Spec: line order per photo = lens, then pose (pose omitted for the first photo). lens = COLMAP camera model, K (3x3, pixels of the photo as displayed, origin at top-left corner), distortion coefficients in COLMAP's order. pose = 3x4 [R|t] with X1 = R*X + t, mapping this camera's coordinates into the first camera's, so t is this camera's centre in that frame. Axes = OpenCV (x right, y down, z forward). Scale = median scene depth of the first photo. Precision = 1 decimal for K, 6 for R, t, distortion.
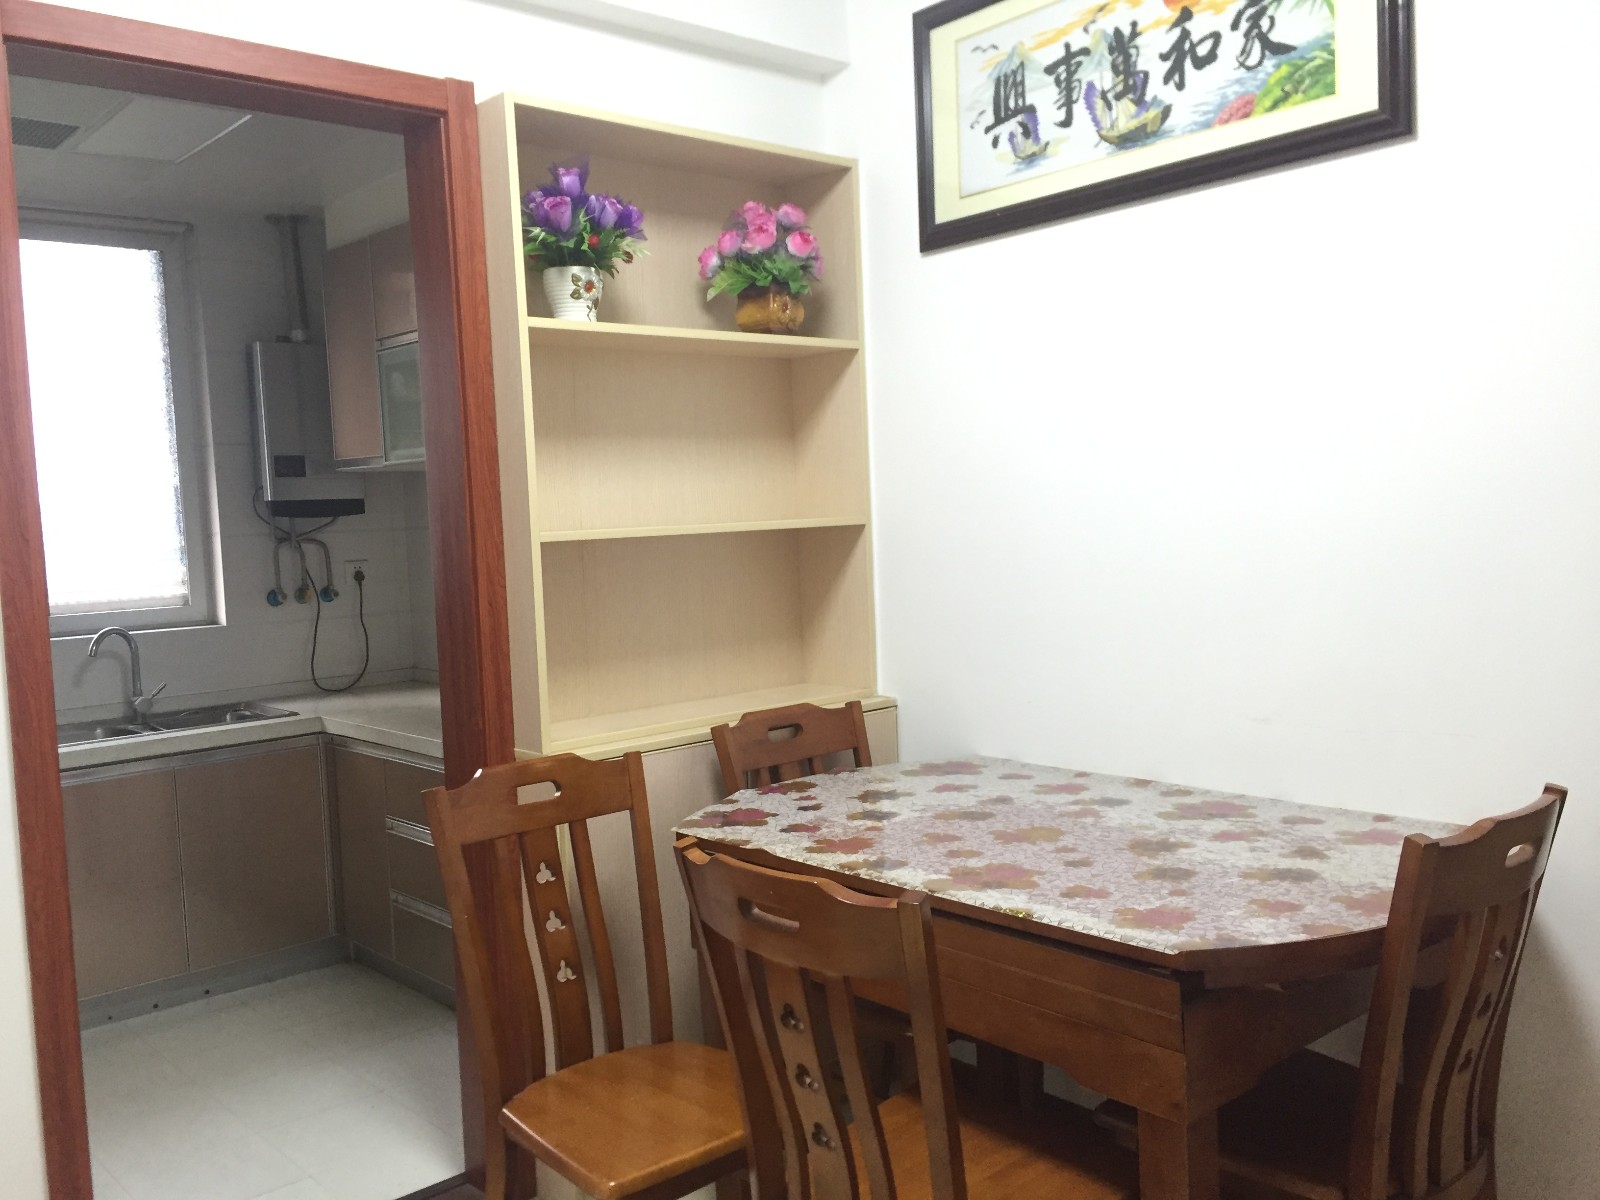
lens RADIAL K [[1392.5, 0, 794.4], [0, 1392.5, 603.3], [0, 0, 1]] dist [0.043983, -0.007447]
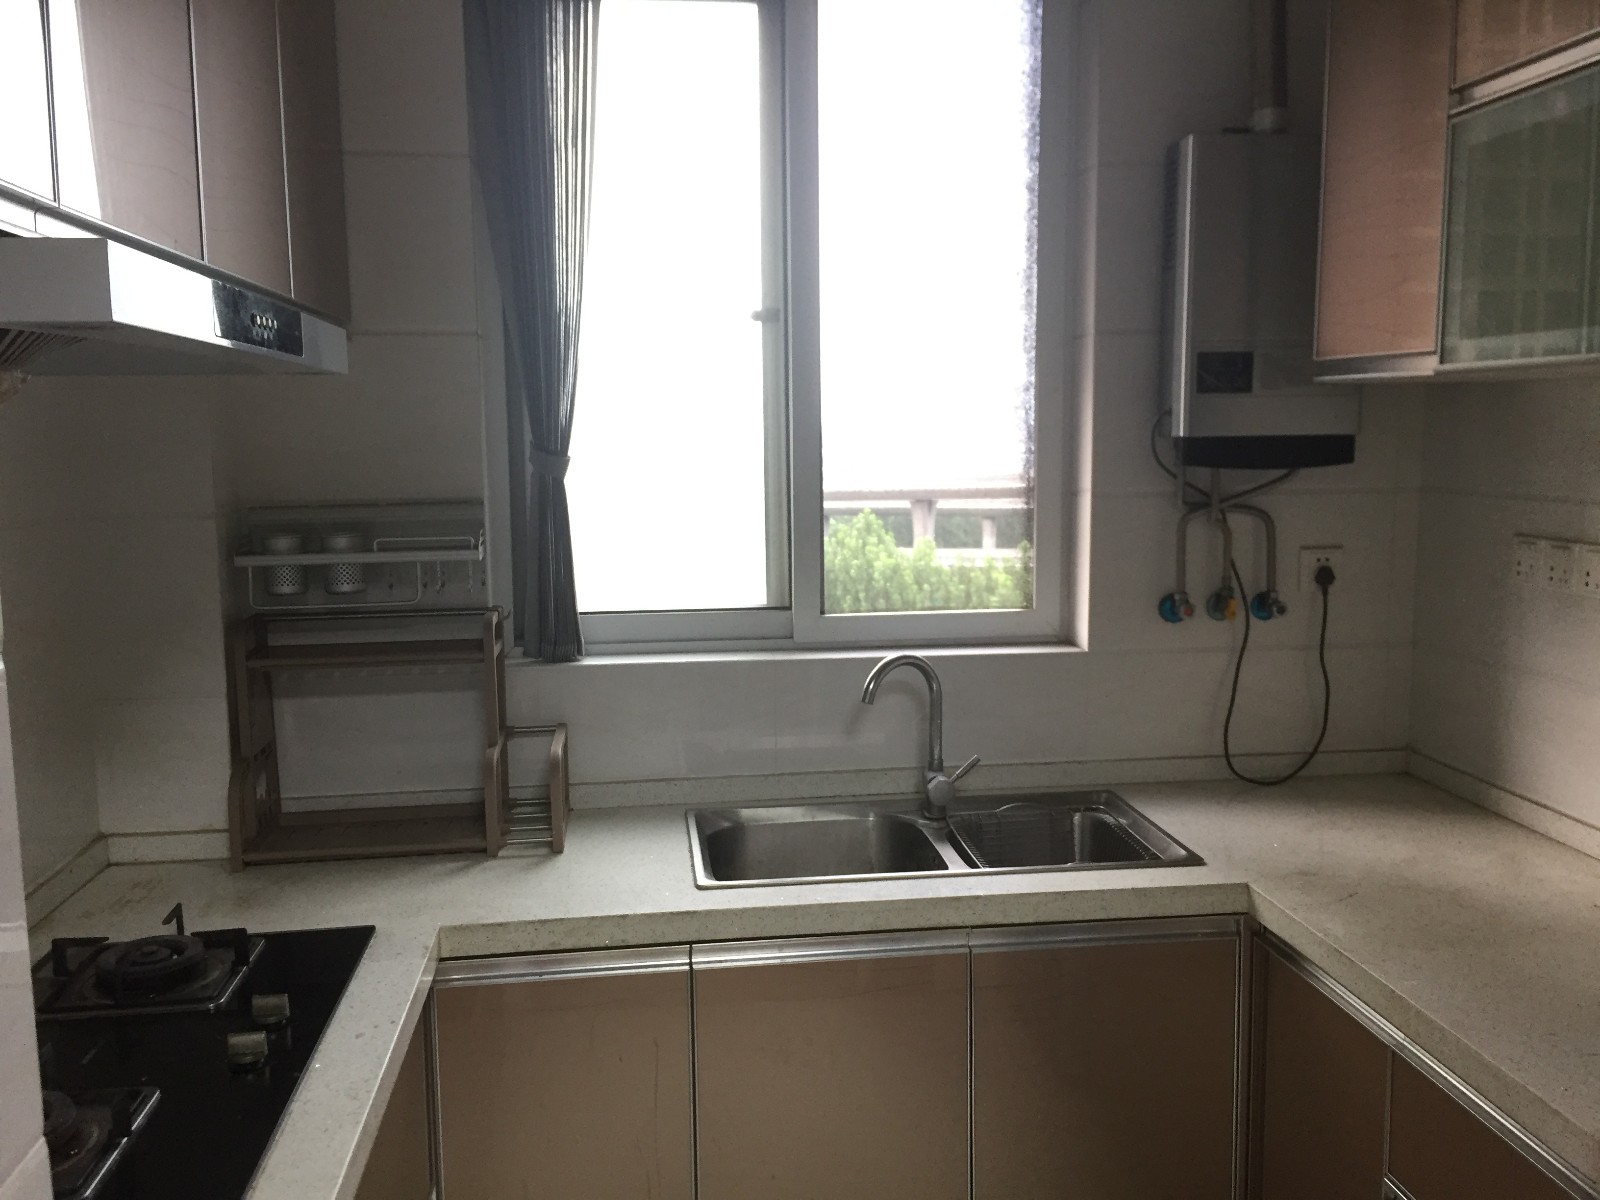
lens RADIAL K [[1392.5, 0, 795.8], [0, 1392.5, 597.8], [0, 0, 1]] dist [0.043983, -0.007447]
pose [[0.821214, 0.102278, -0.561380, -0.182083], [-0.066878, 0.994277, 0.083314, -0.044915], [0.566688, -0.030875, 0.823354, 0.456107]]
